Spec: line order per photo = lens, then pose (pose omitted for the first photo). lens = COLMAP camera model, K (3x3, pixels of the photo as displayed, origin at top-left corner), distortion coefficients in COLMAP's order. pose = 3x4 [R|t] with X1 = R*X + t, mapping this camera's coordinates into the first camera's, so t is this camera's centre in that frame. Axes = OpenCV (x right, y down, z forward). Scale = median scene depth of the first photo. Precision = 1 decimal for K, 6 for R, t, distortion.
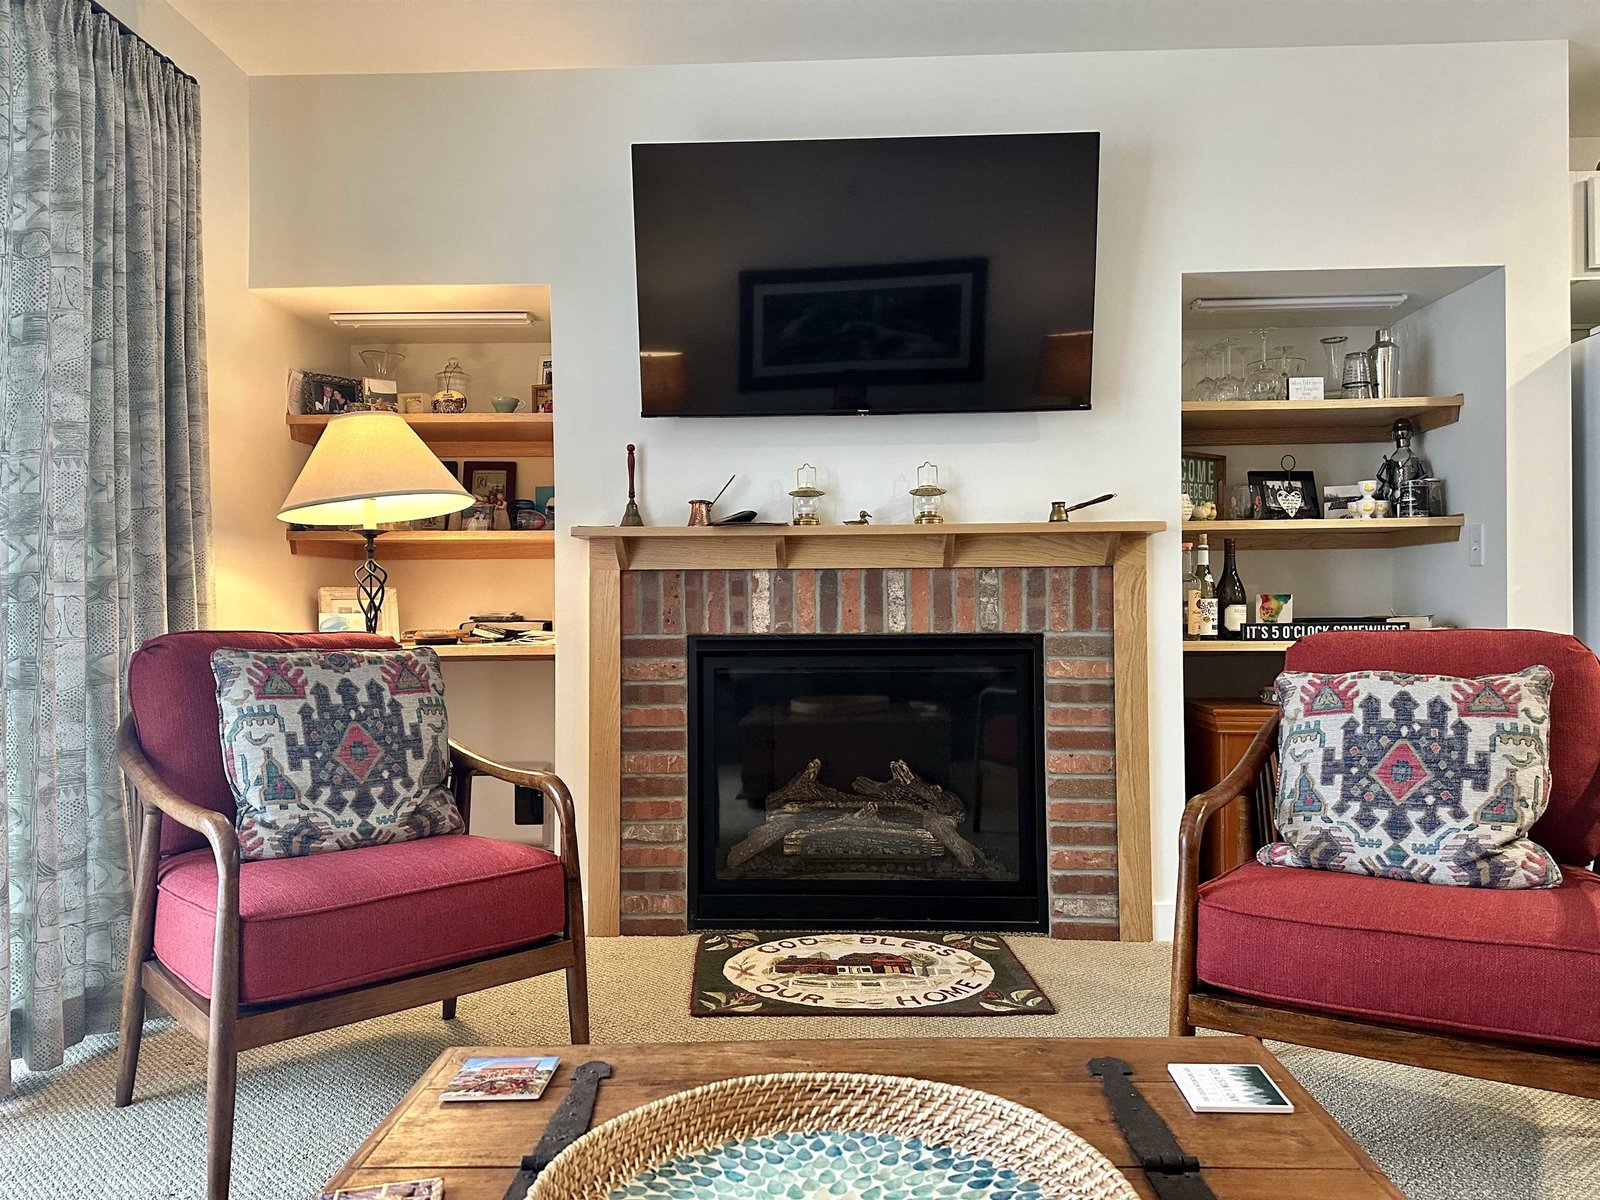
lens RADIAL K [[1114.3, 0, 813.9], [0, 1114.3, 612.1], [0, 0, 1]] dist [0.063806, -0.078118]
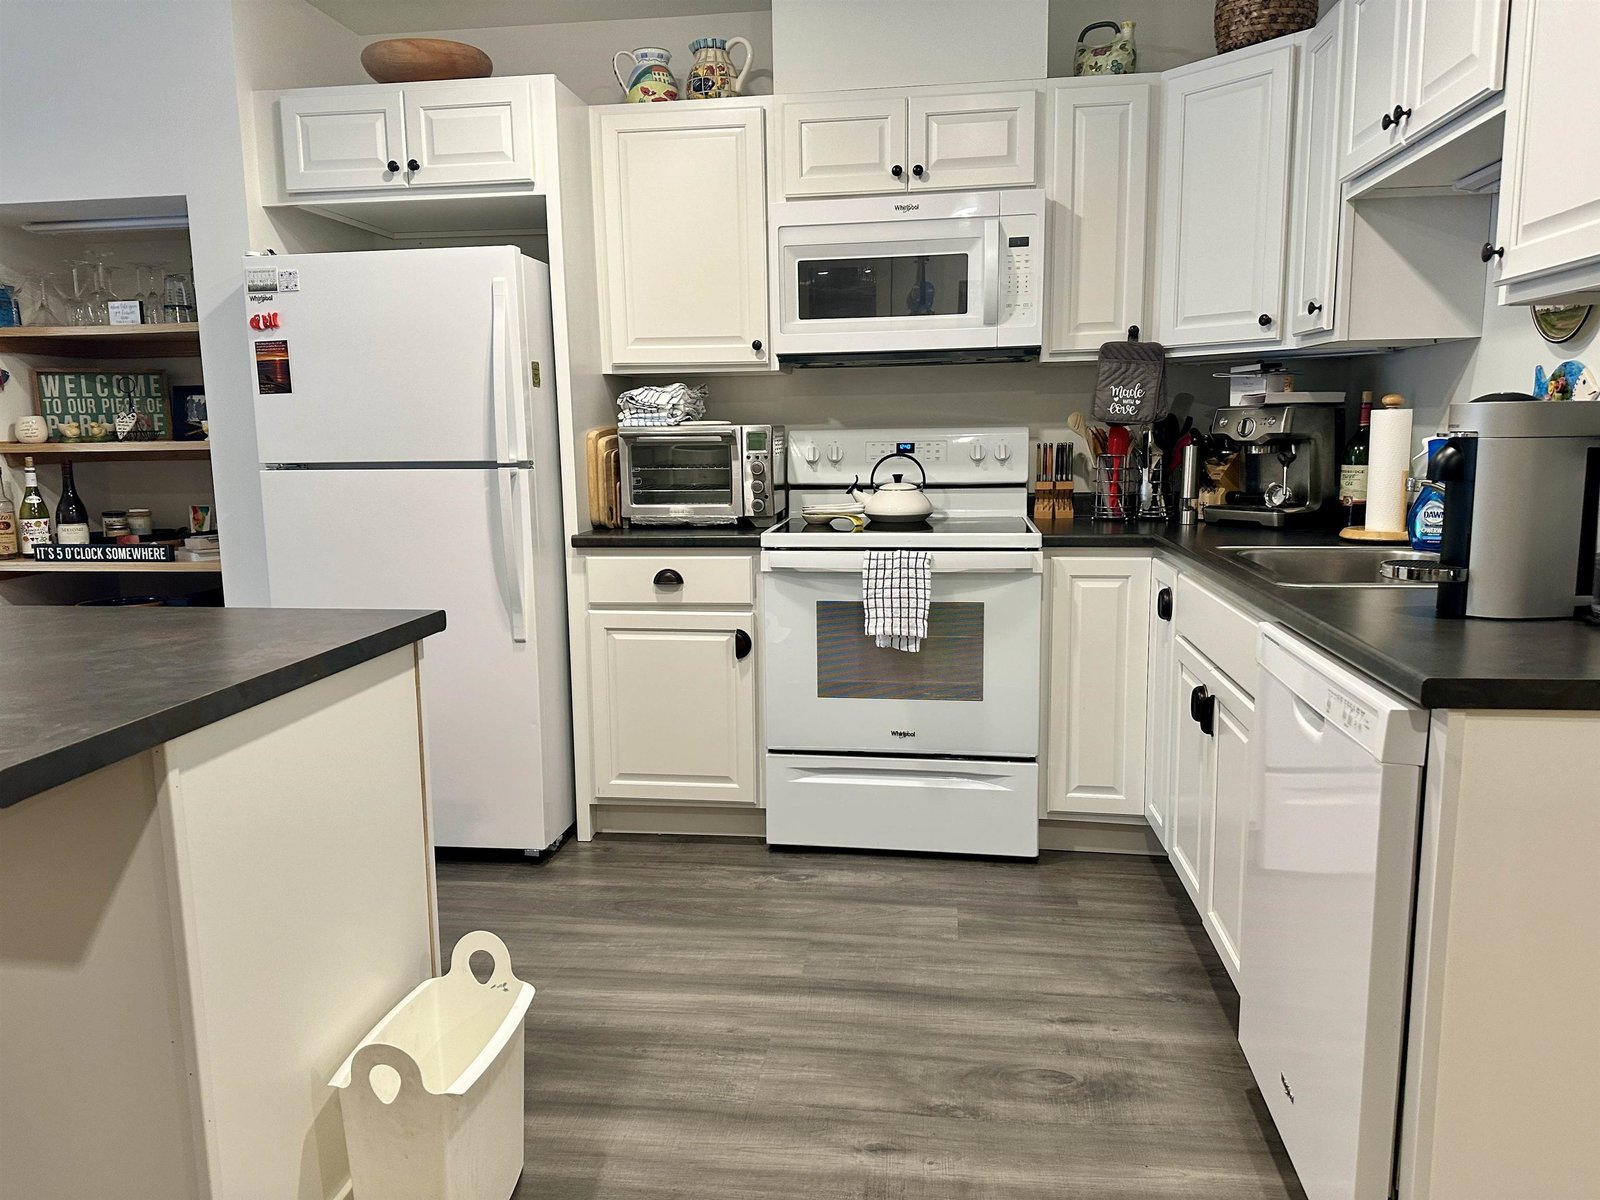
lens RADIAL K [[1114.3, 0, 773.4], [0, 1114.3, 590.4], [0, 0, 1]] dist [0.063806, -0.078118]
pose [[0.994070, 0.008397, -0.108416, 1.802097], [0.006234, 0.990973, 0.133919, -0.129377], [0.108562, -0.133800, 0.985044, 0.027343]]
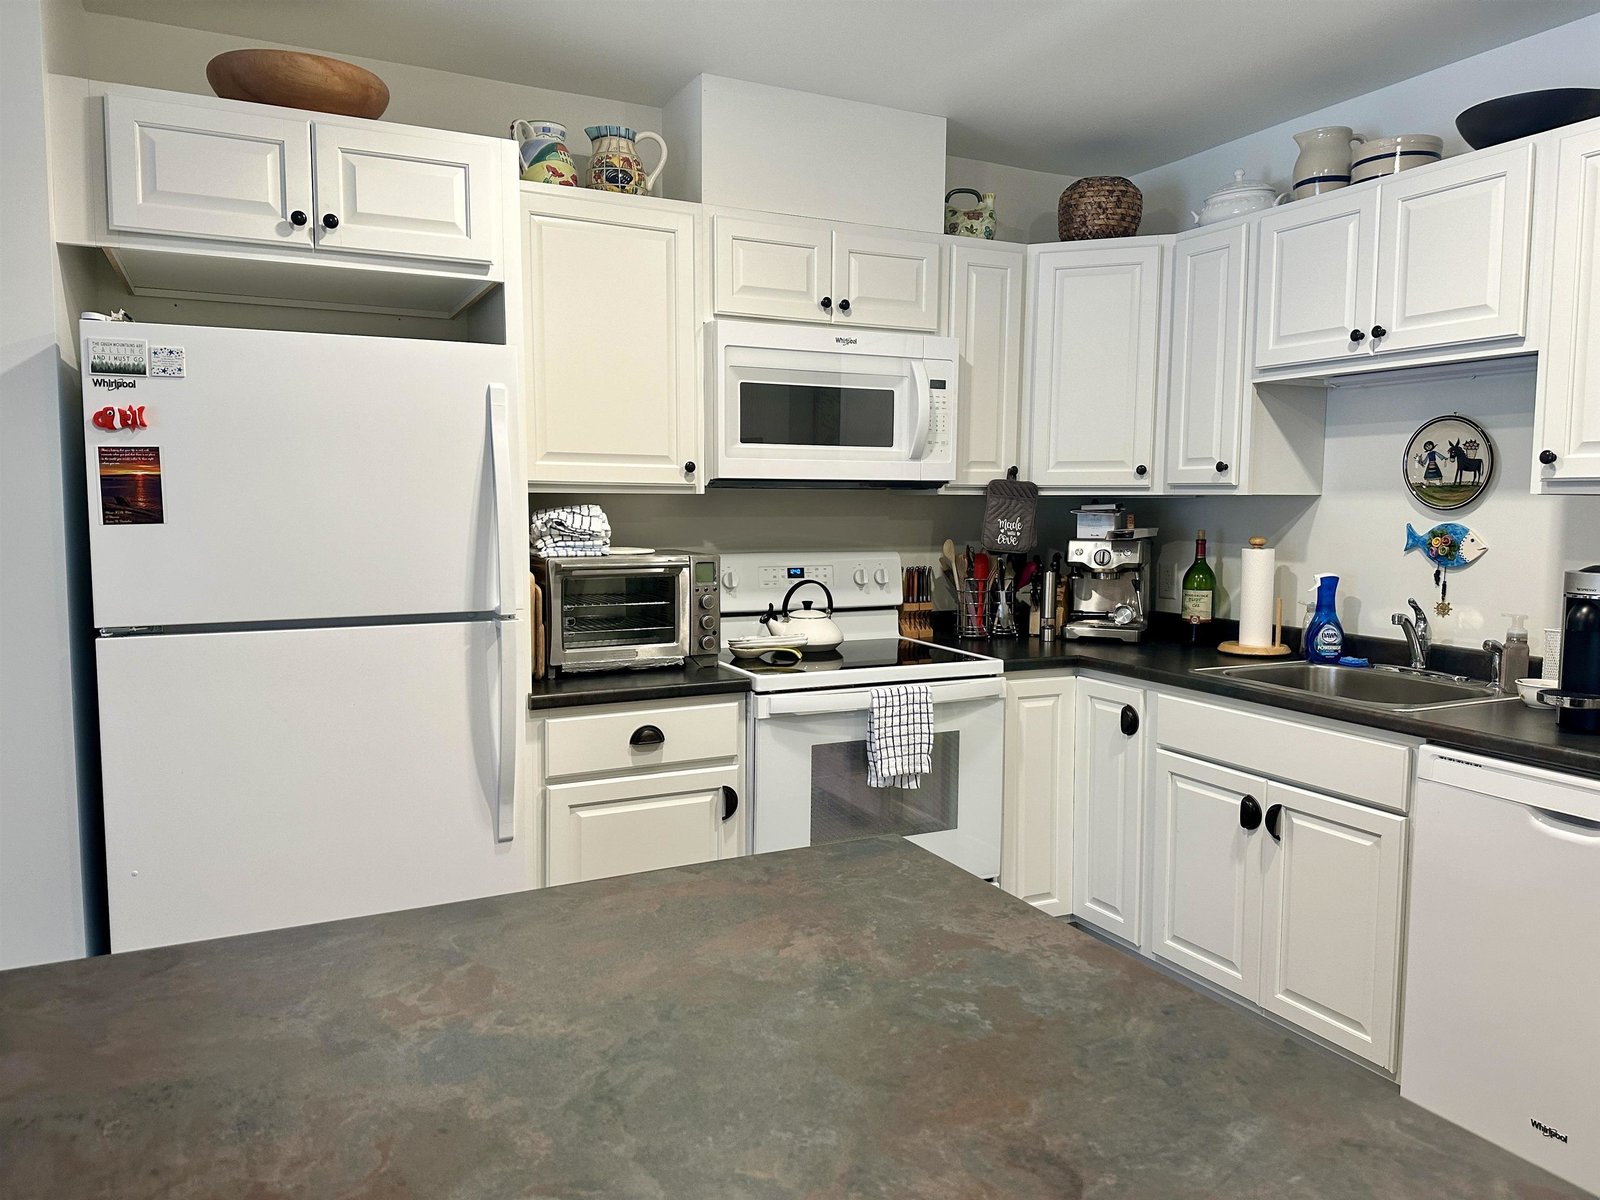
lens RADIAL K [[1114.3, 0, 798.6], [0, 1114.3, 600.4], [0, 0, 1]] dist [0.063806, -0.078118]
pose [[0.883188, -0.031859, 0.467935, 1.071308], [-0.004584, 0.997056, 0.076536, -0.199870], [-0.468996, -0.069740, 0.880442, 0.280078]]
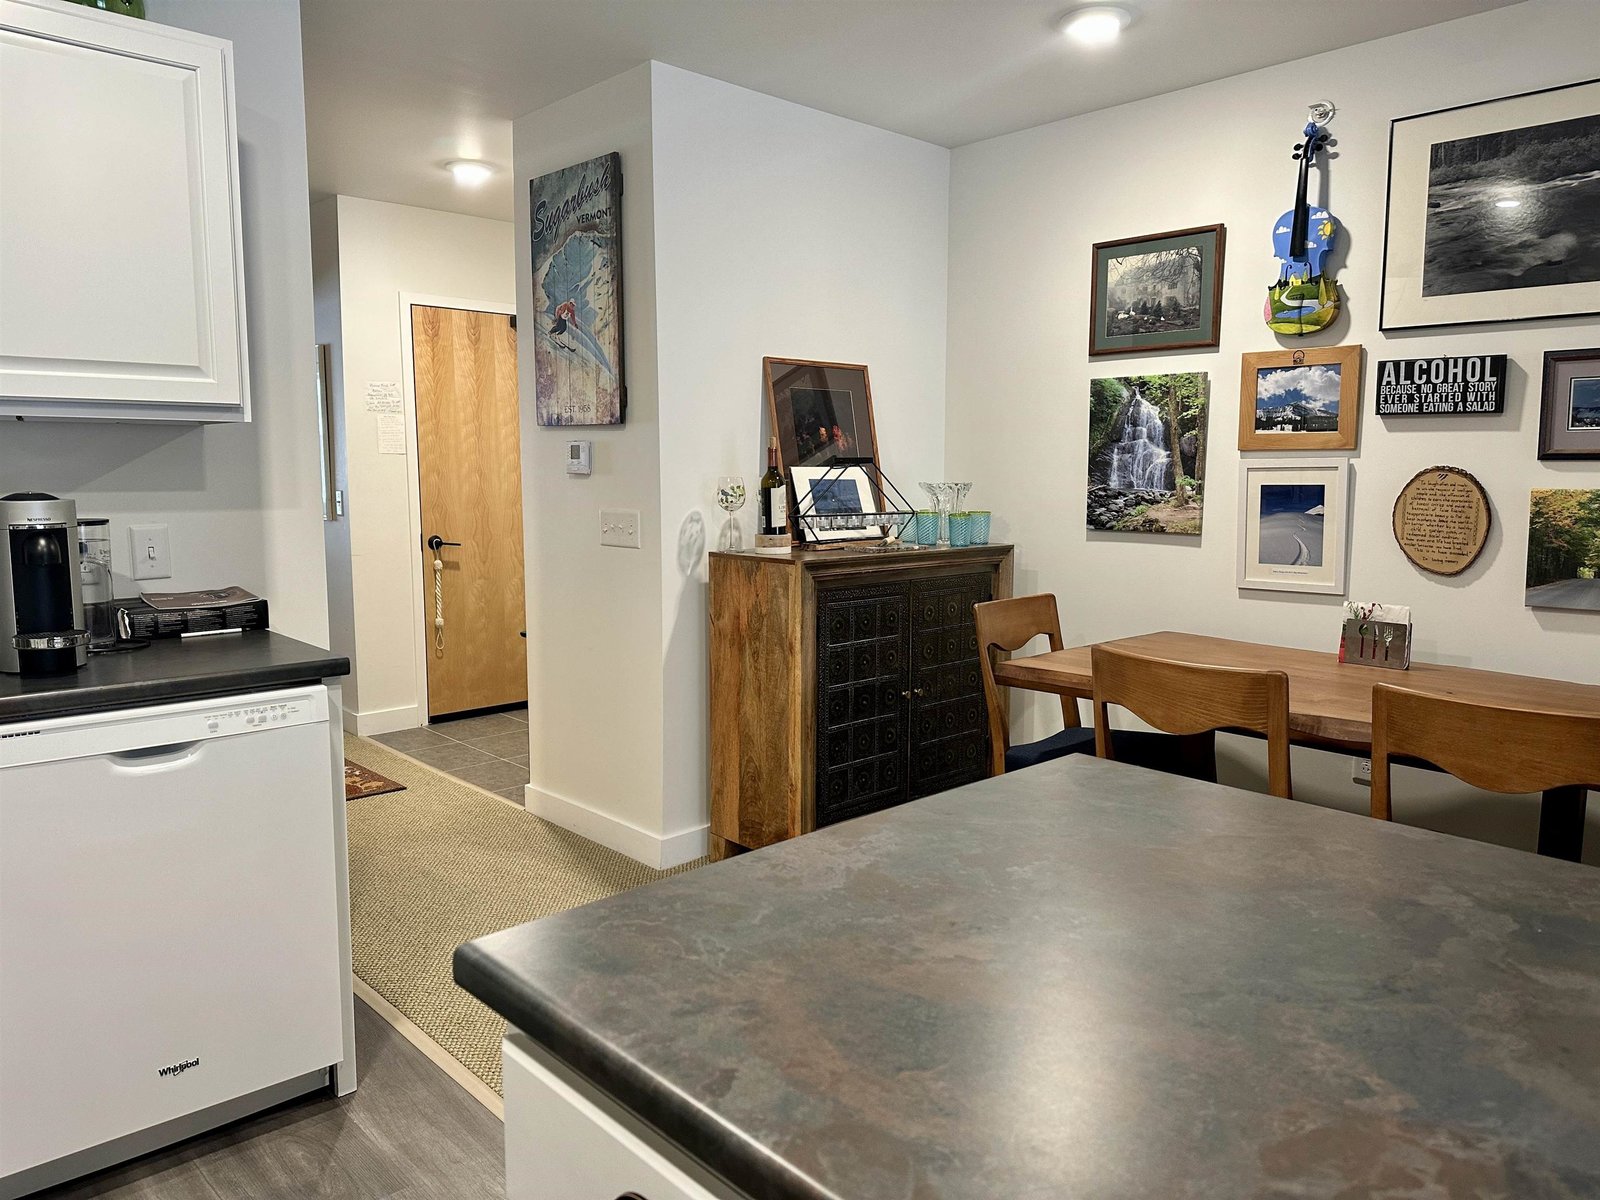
lens RADIAL K [[1114.3, 0, 811.7], [0, 1114.3, 602.4], [0, 0, 1]] dist [0.063806, -0.078118]
pose [[-0.705765, -0.084927, 0.703337, 1.067025], [0.004859, 0.992185, 0.124681, -0.179327], [-0.708429, 0.091413, -0.699837, 1.049641]]
